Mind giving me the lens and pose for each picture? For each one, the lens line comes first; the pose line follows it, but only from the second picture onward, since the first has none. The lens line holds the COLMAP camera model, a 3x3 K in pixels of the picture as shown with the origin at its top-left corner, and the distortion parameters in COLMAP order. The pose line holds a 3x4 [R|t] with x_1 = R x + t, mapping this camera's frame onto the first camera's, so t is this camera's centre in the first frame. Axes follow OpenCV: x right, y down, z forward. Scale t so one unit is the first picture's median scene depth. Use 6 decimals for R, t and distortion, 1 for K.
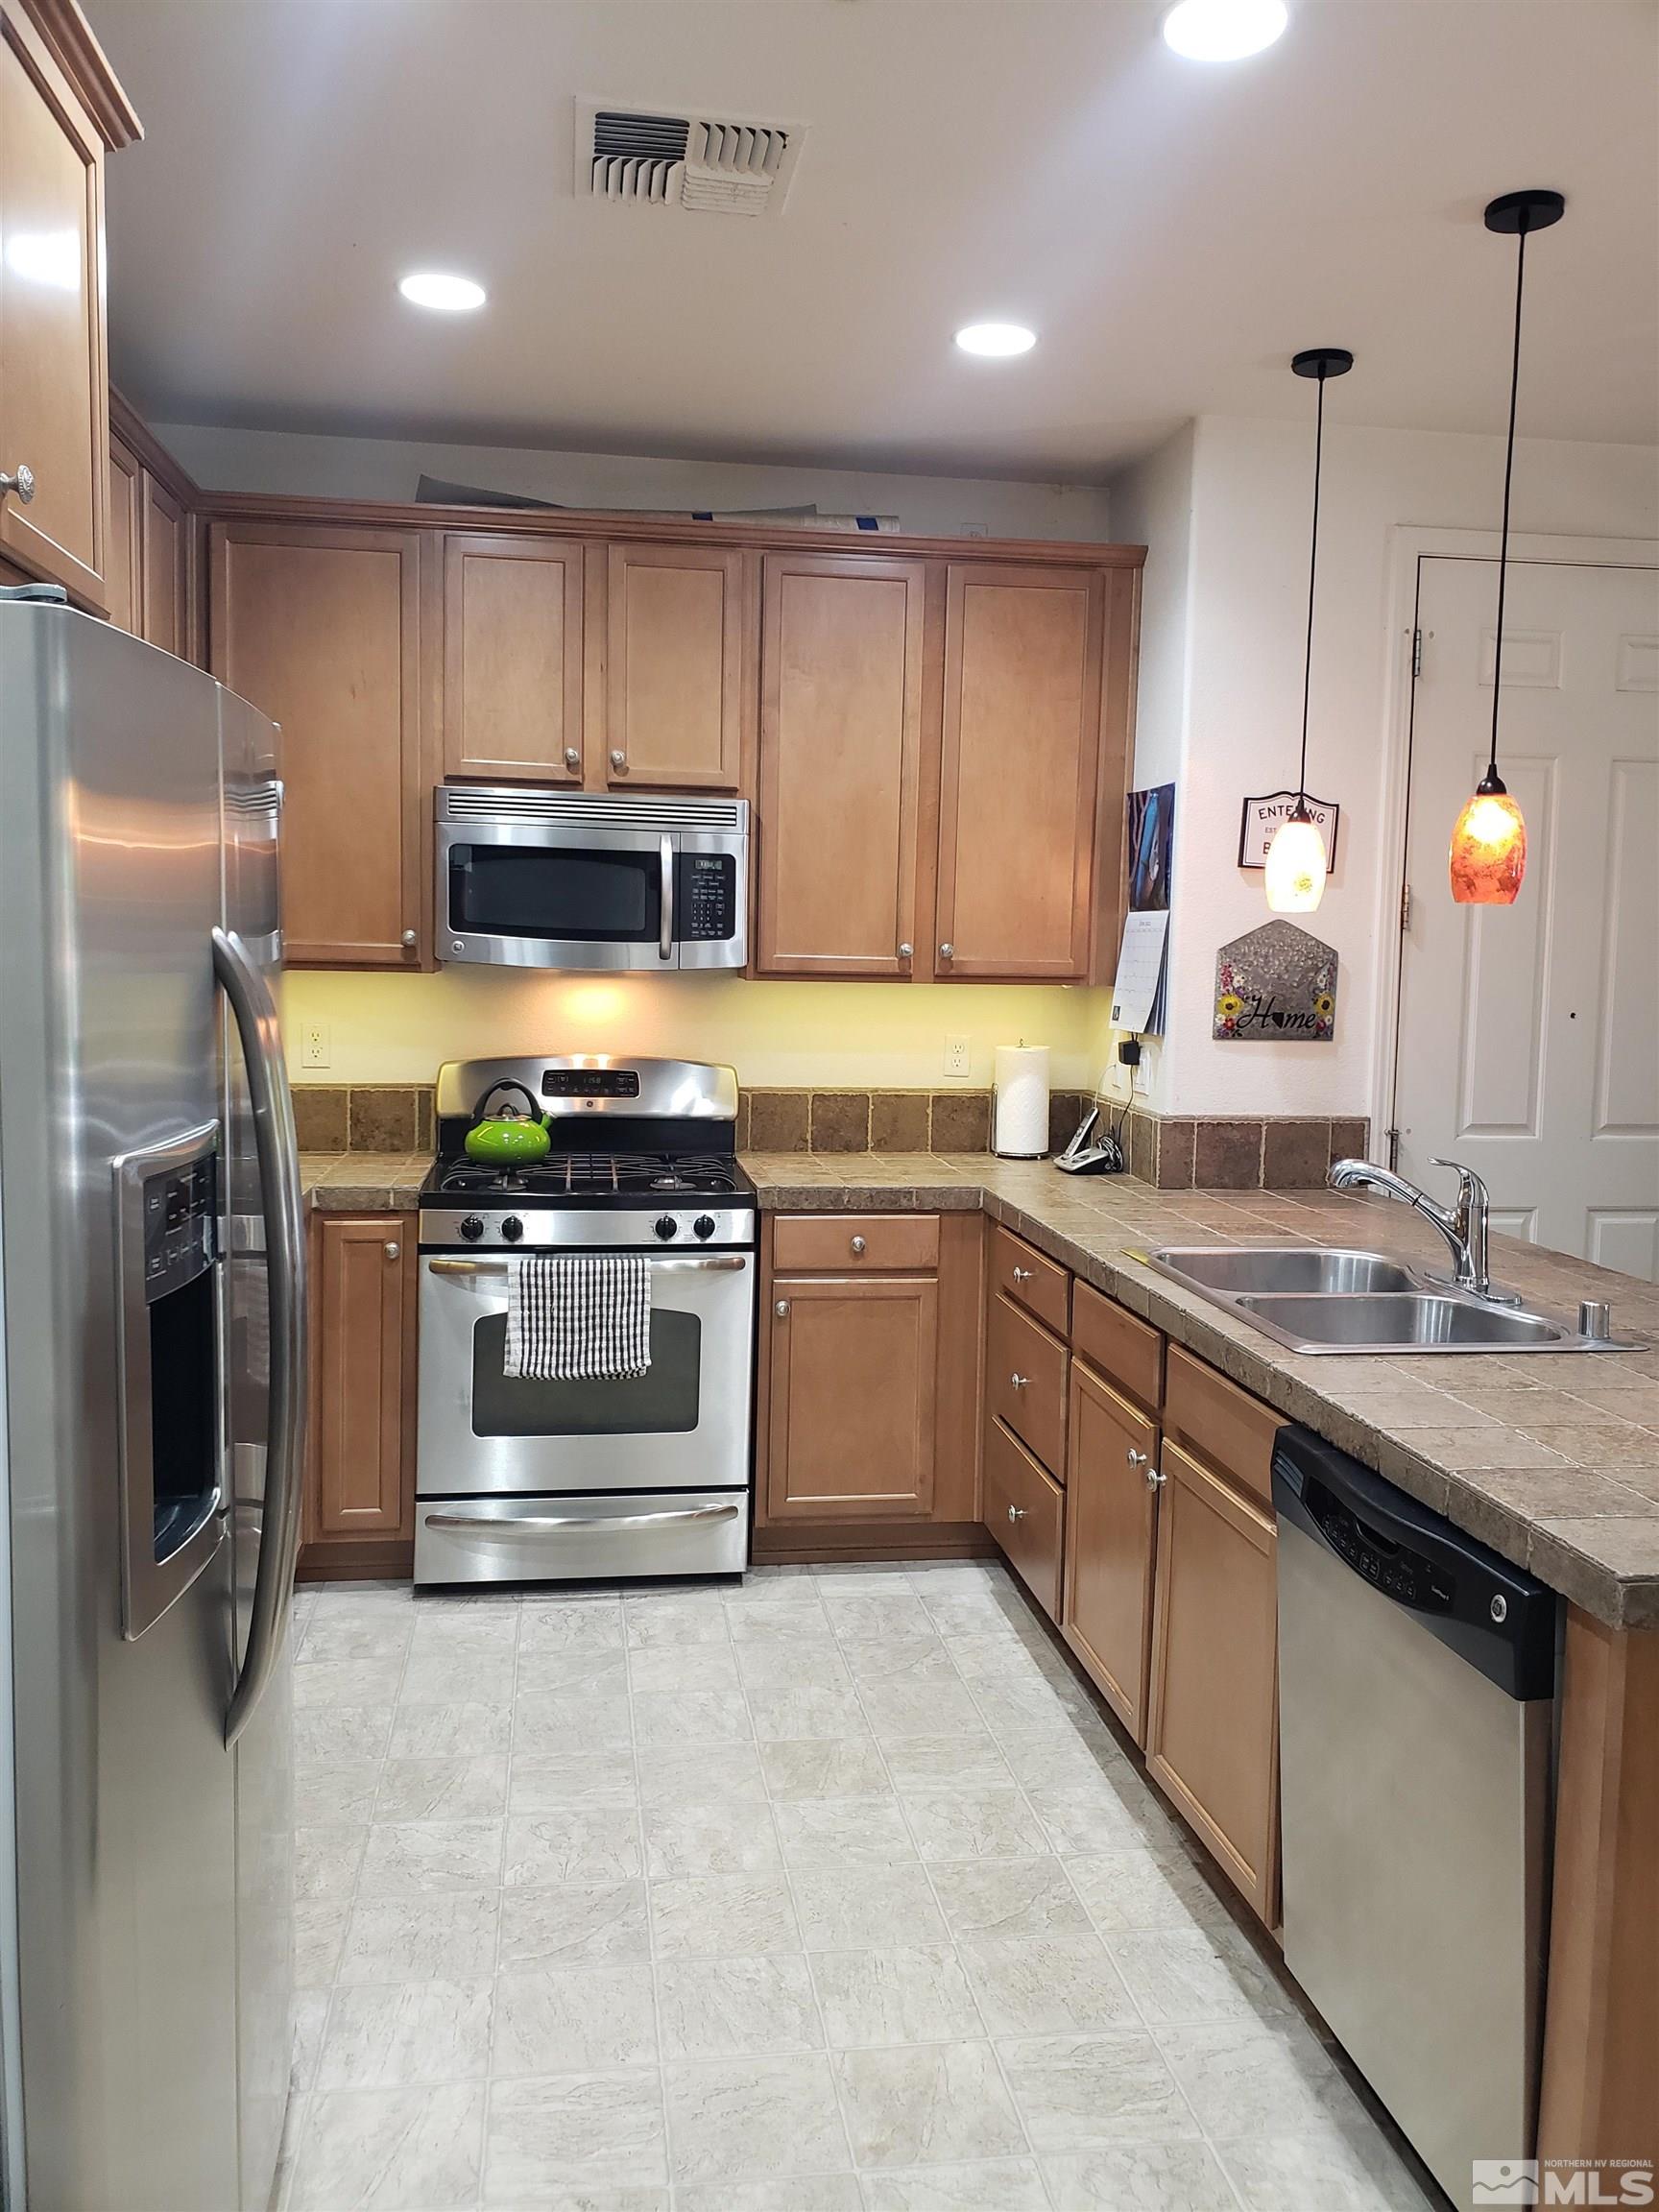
lens RADIAL K [[1715.7, 0, 833.9], [0, 1715.7, 1089.7], [0, 0, 1]] dist [0.035989, -0.033737]
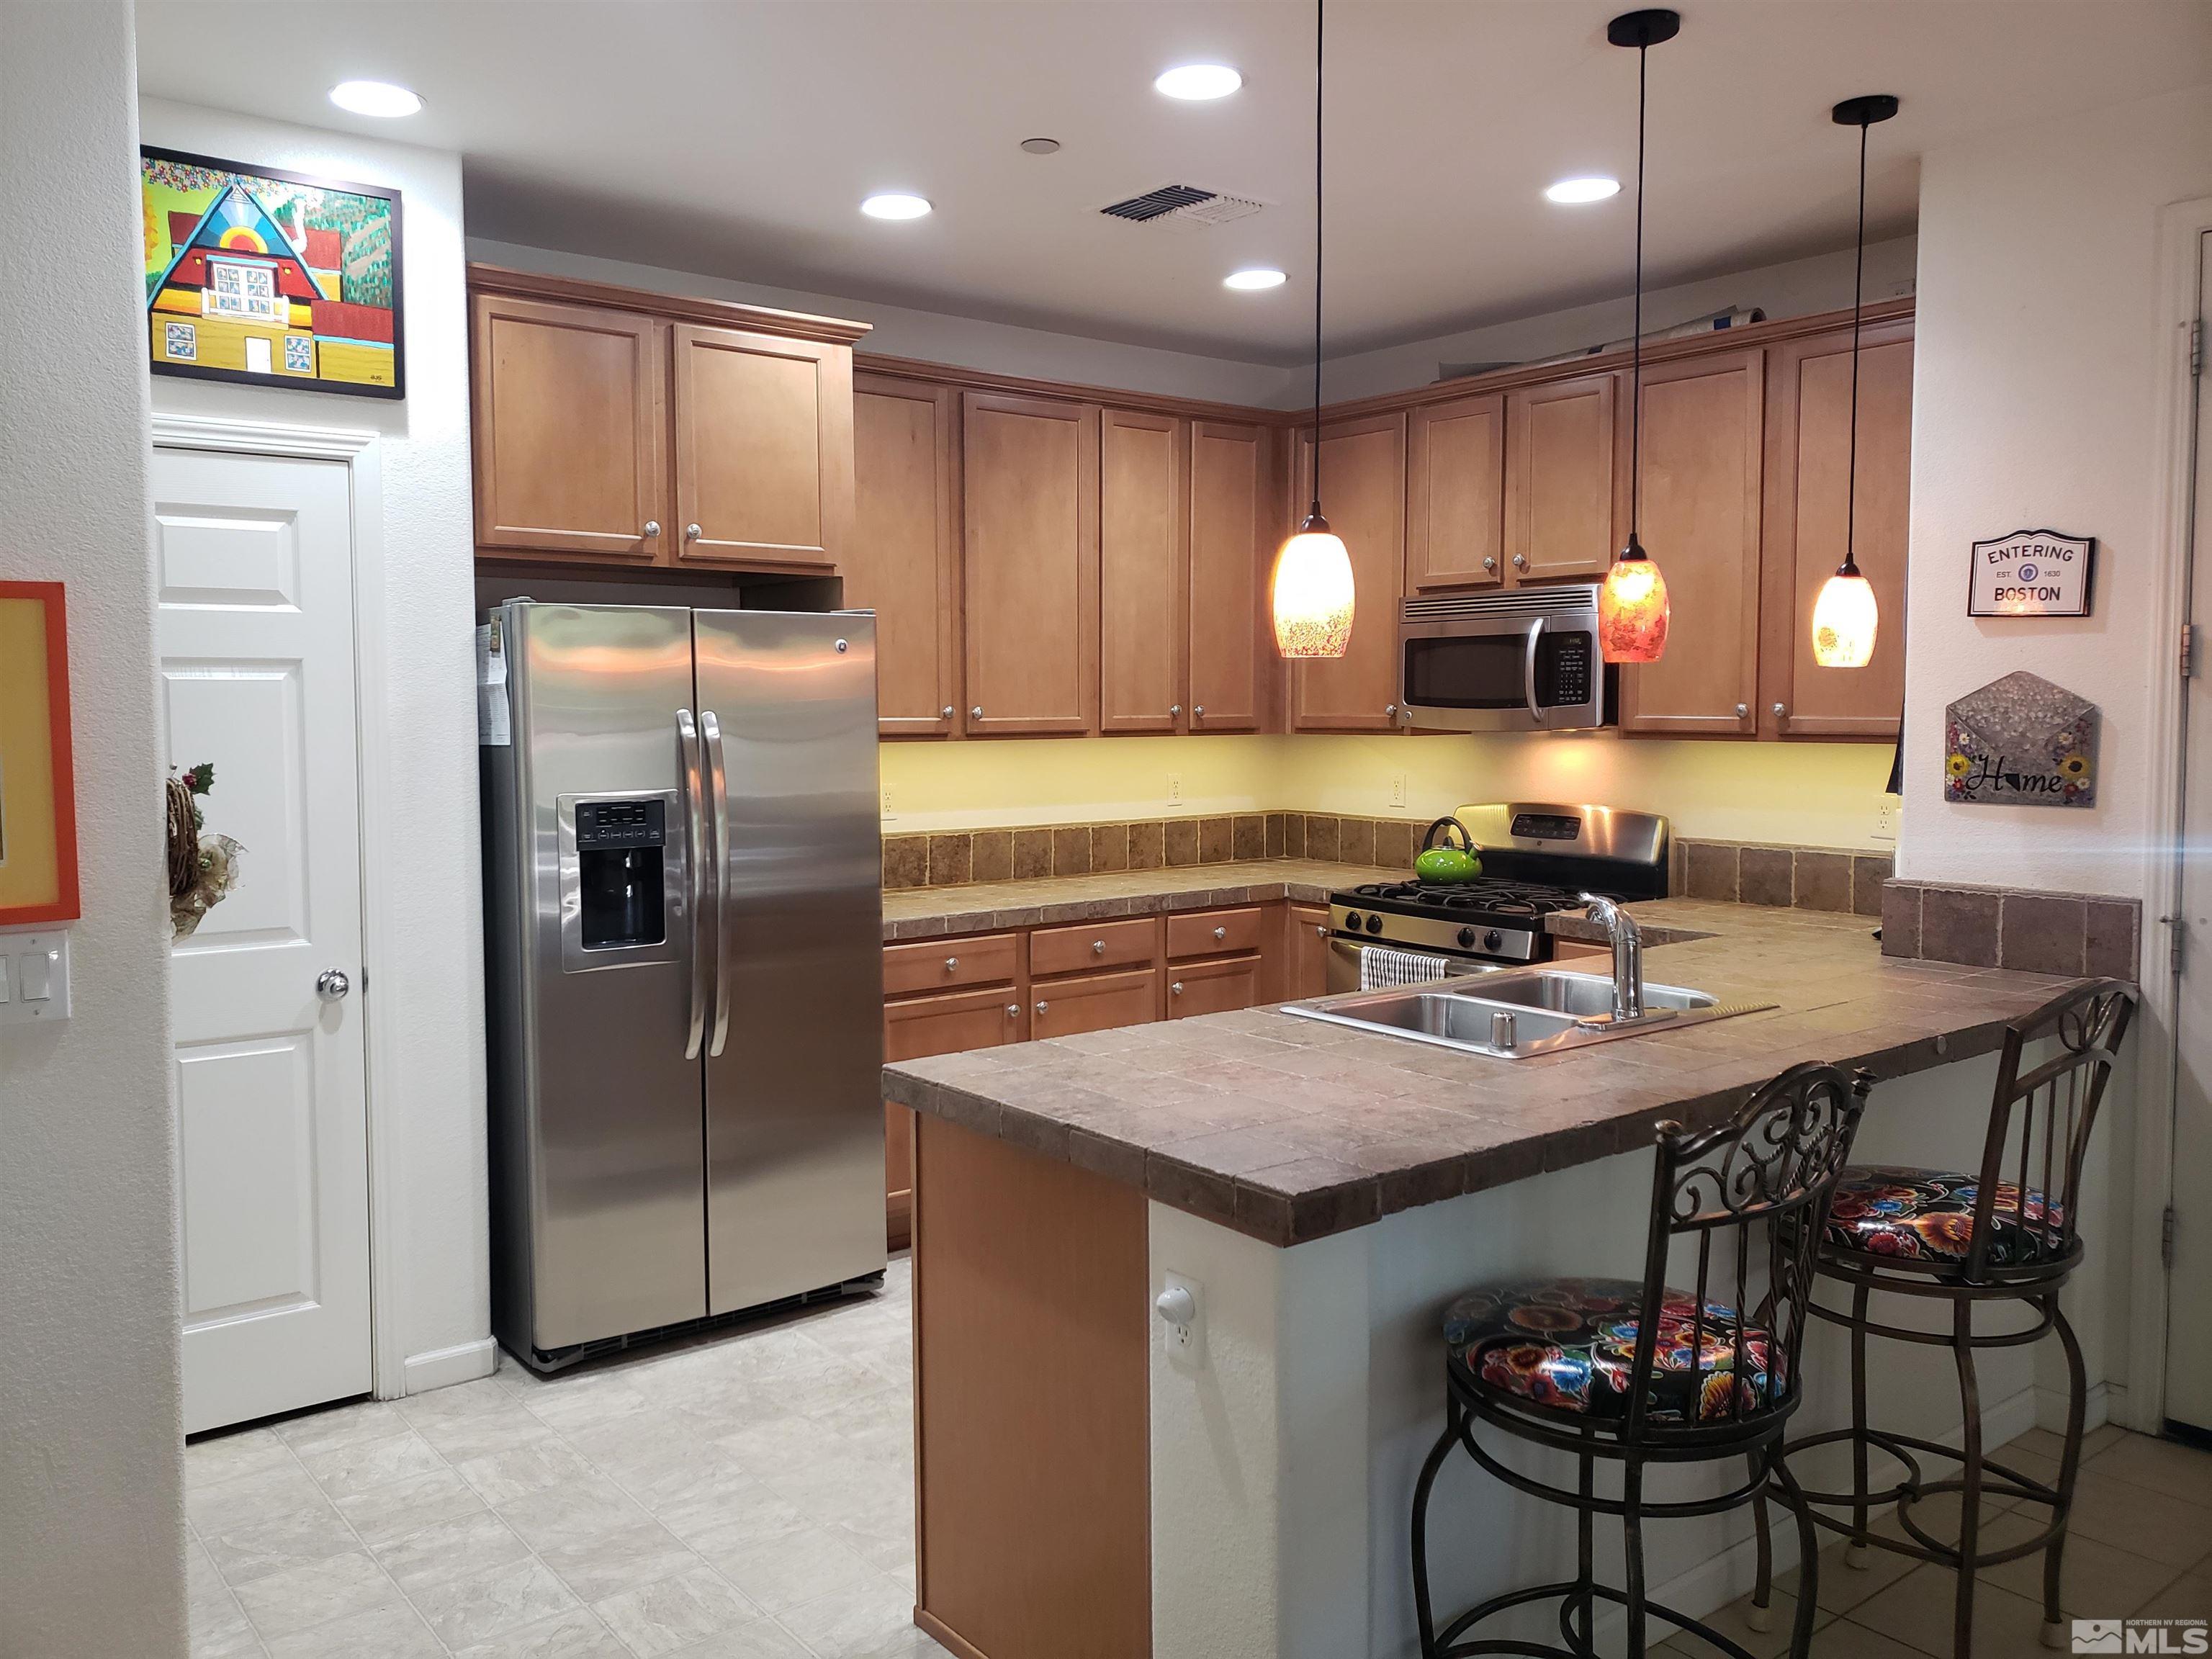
lens RADIAL K [[1715.7, 0, 1057.8], [0, 1715.7, 824.0], [0, 0, 1]] dist [0.035989, -0.033737]
pose [[0.479435, 0.040201, -0.876656, 0.841481], [-0.061441, 0.998037, 0.012166, 0.001120], [0.875424, 0.048029, 0.480963, 0.128616]]
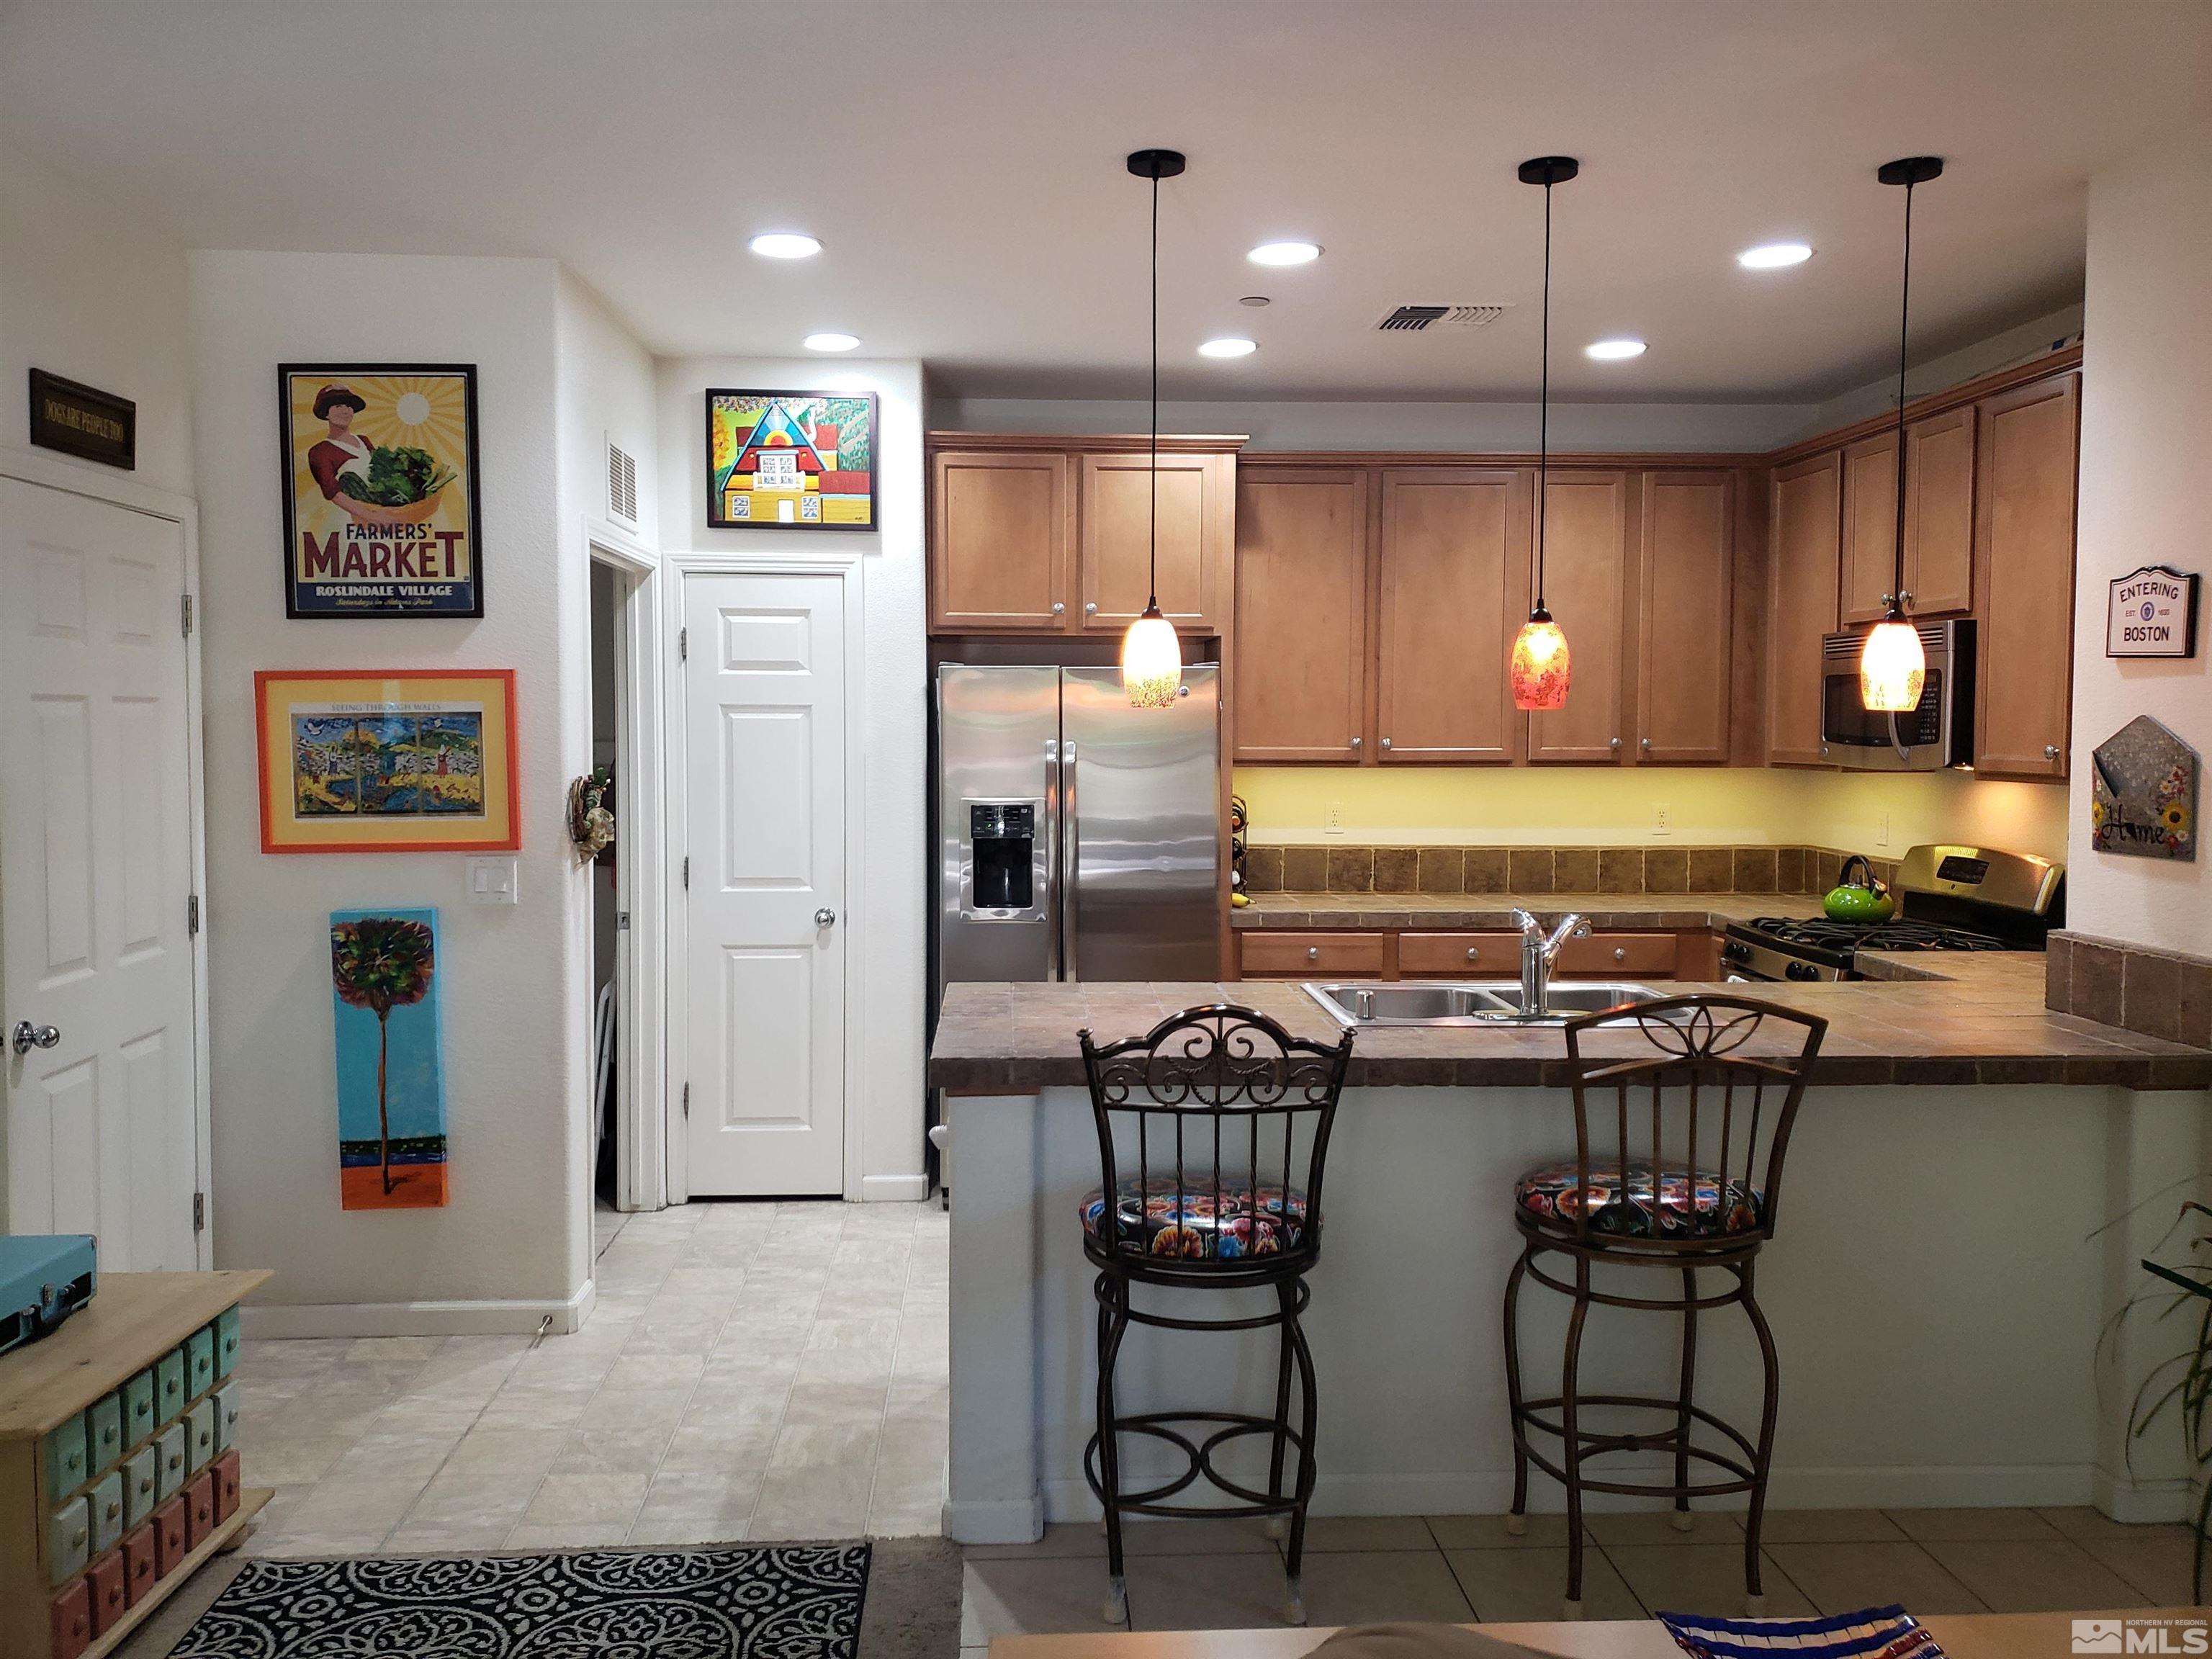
lens RADIAL K [[1715.7, 0, 1076.8], [0, 1715.7, 832.4], [0, 0, 1]] dist [0.035989, -0.033737]
pose [[-0.113116, 0.040233, -0.992767, 1.211646], [-0.090609, 0.994599, 0.050631, -0.037709], [0.989442, 0.095681, -0.108860, 0.592848]]
